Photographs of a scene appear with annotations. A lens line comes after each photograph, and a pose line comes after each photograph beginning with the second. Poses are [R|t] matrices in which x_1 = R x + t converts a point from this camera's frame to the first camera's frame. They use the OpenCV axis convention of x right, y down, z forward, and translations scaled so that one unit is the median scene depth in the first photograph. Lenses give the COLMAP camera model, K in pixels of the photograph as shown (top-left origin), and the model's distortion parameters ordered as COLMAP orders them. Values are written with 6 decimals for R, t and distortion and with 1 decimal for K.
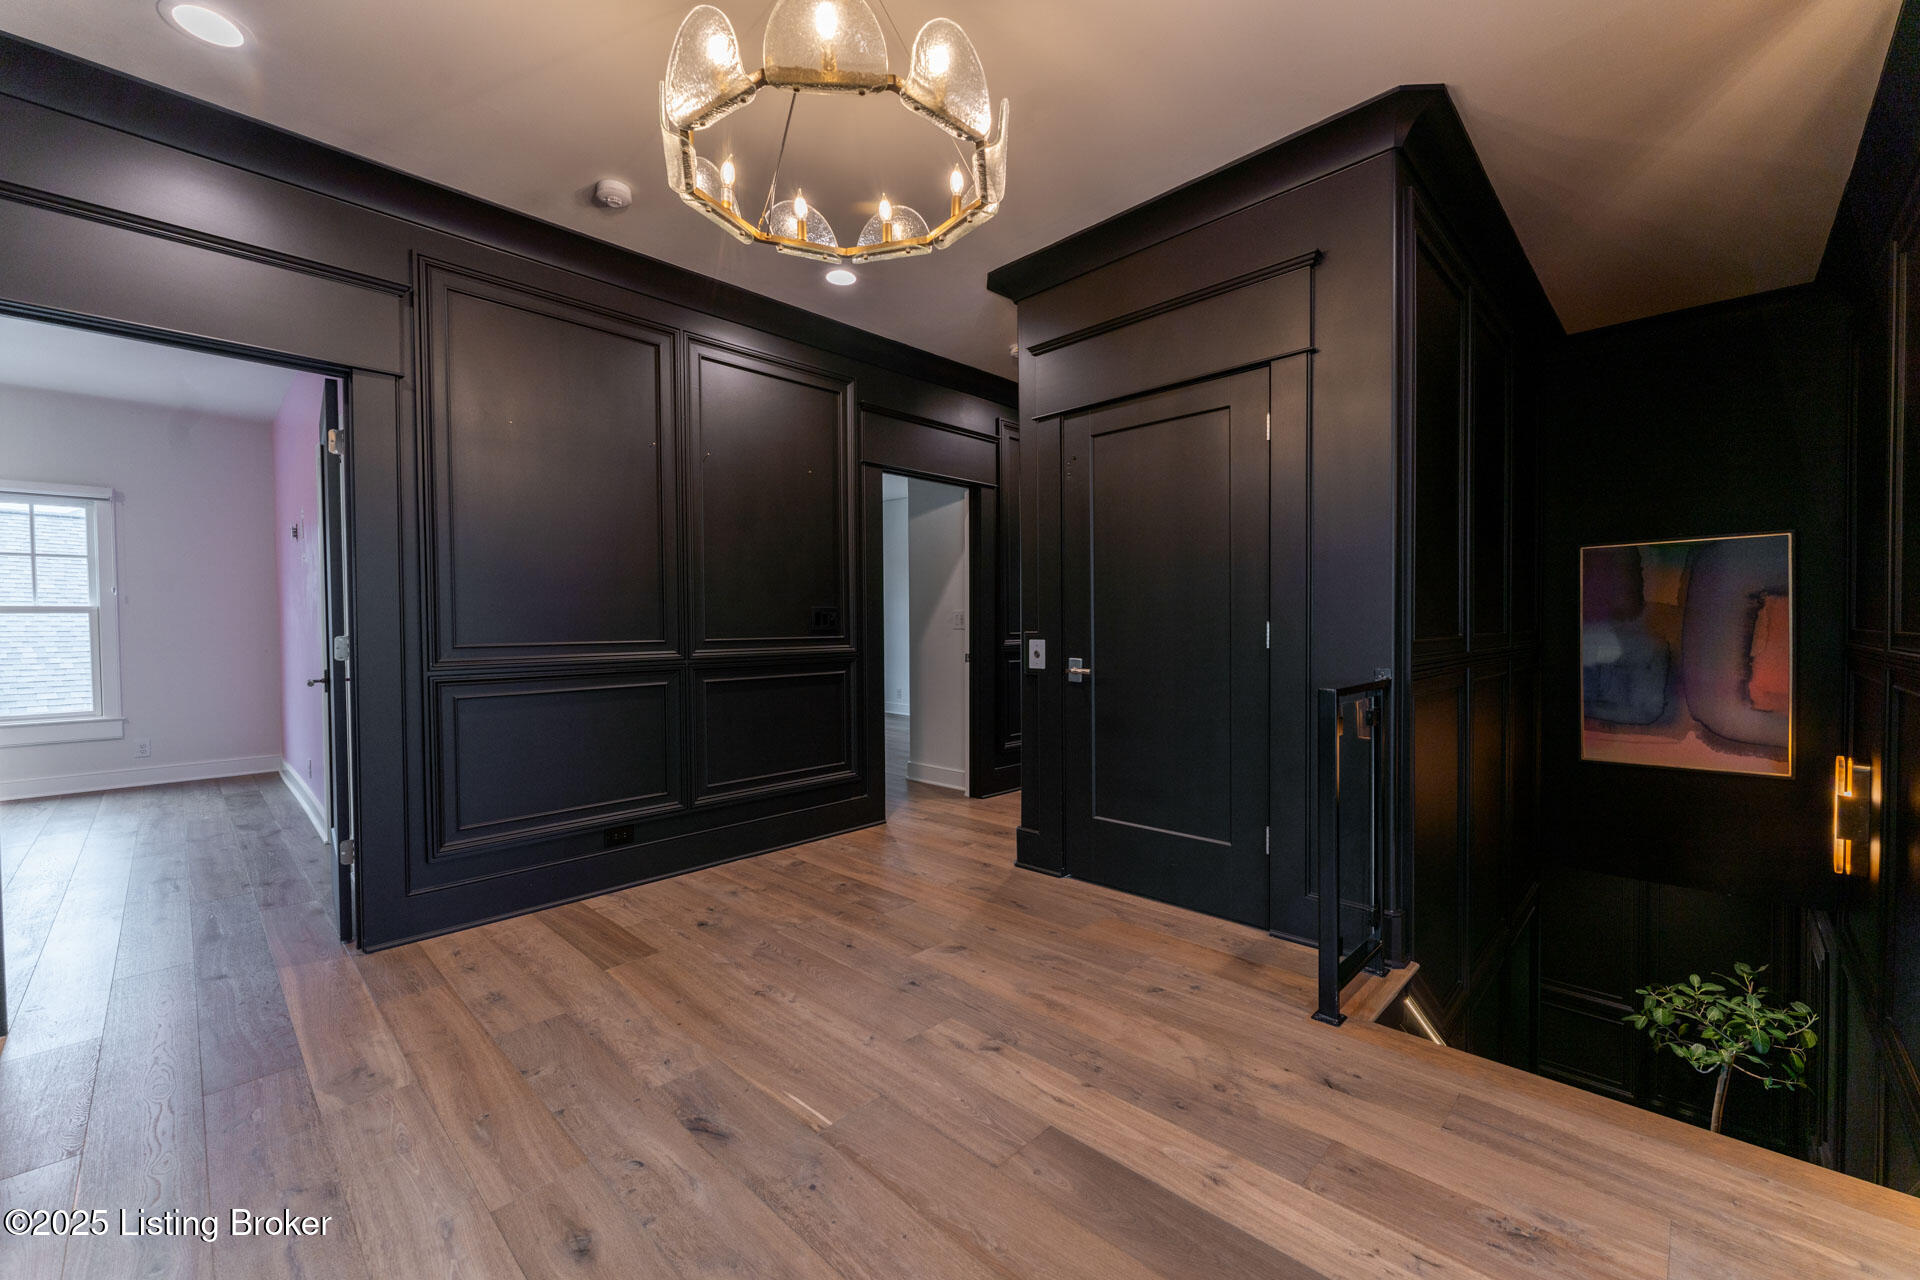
lens RADIAL K [[765.0, 0, 957.0], [0, 765.0, 640.6], [0, 0, 1]] dist [0.002874, 0.000185]
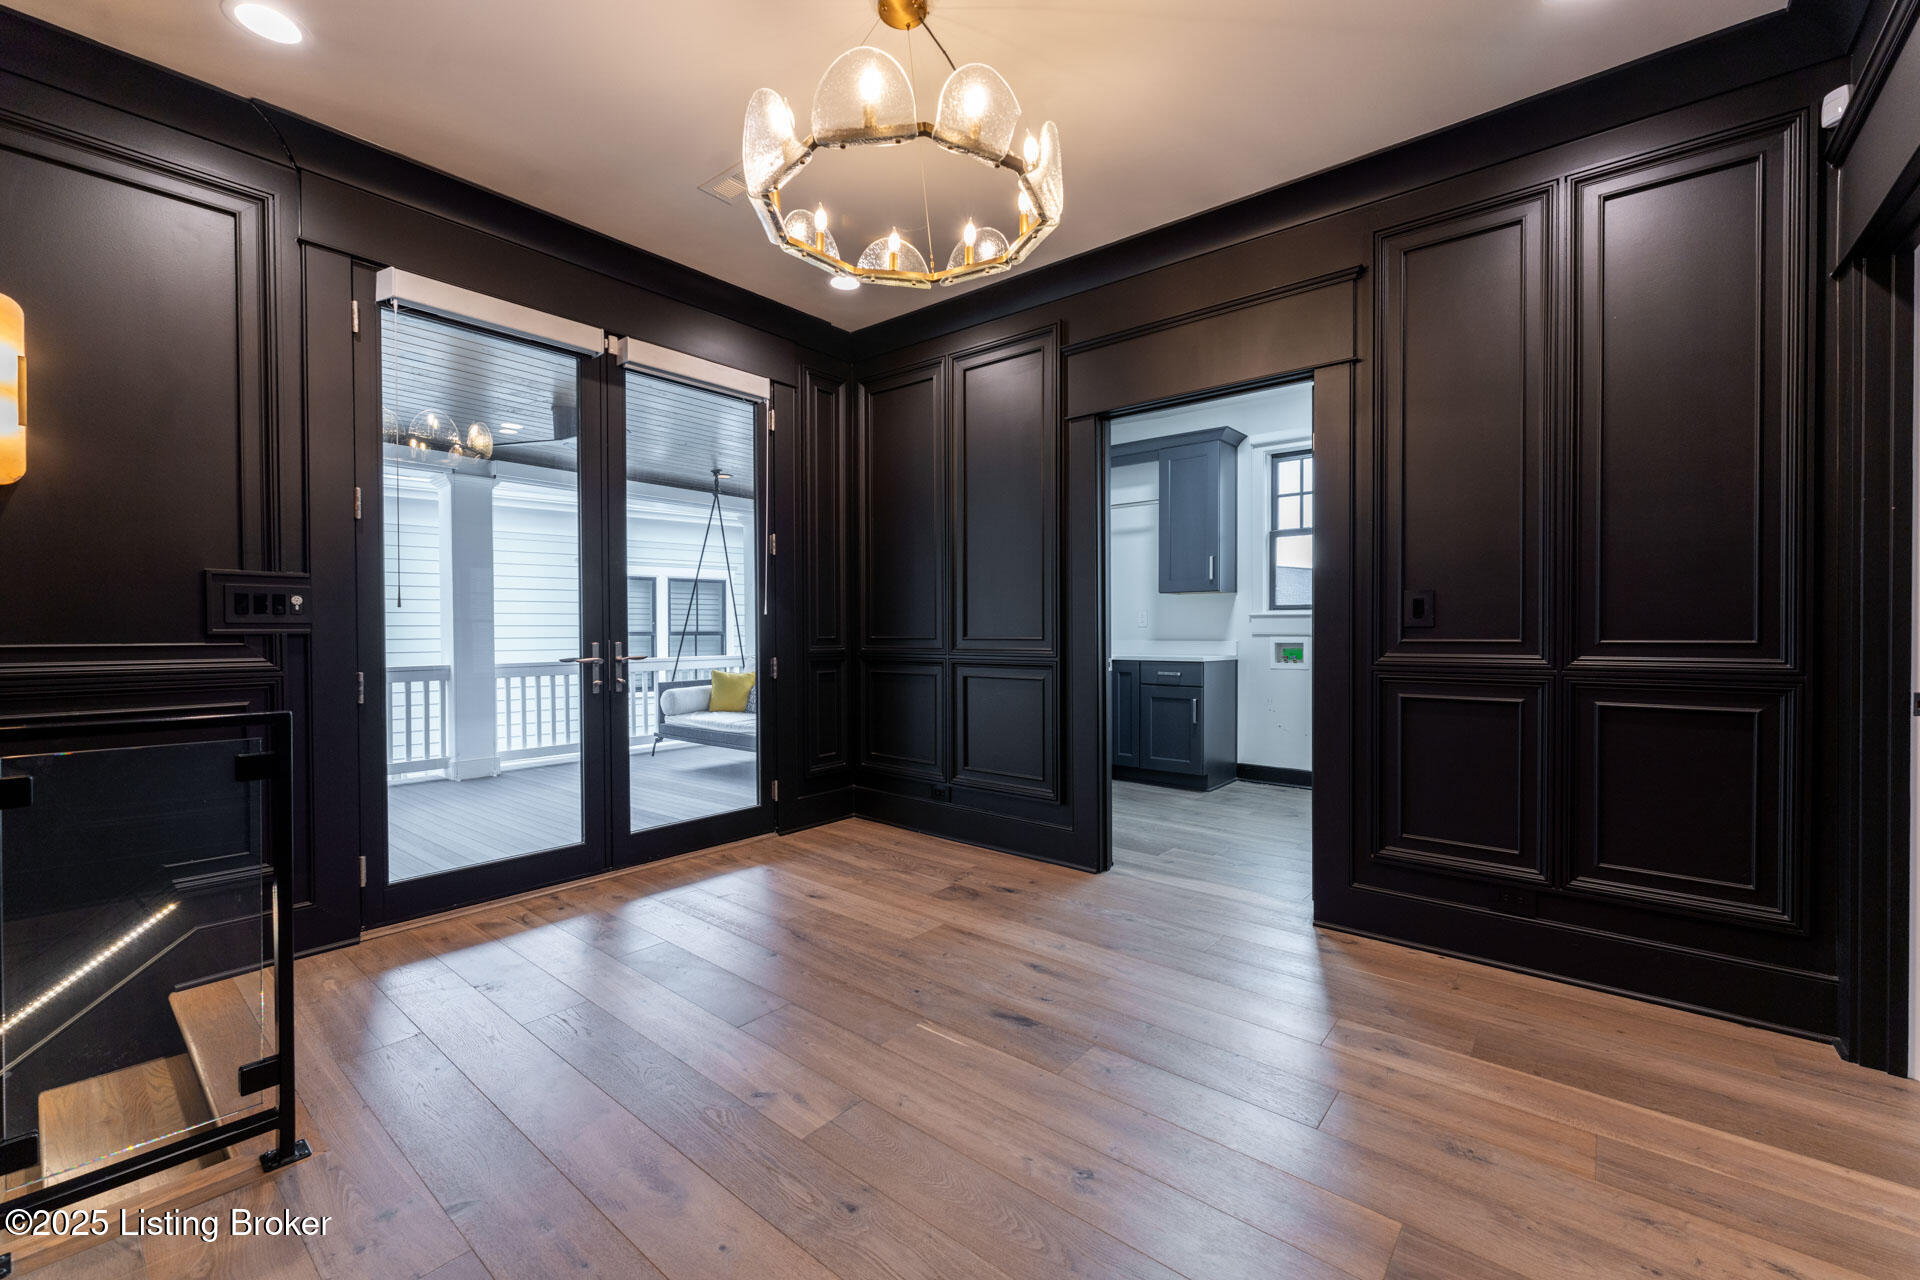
lens RADIAL K [[765.0, 0, 957.0], [0, 765.0, 640.6], [0, 0, 1]] dist [0.002874, 0.000185]
pose [[-0.996396, 0.012144, -0.083949, -0.114573], [0.009386, 0.999406, 0.033170, -0.025512], [0.084302, 0.032262, -0.995918, 1.935950]]
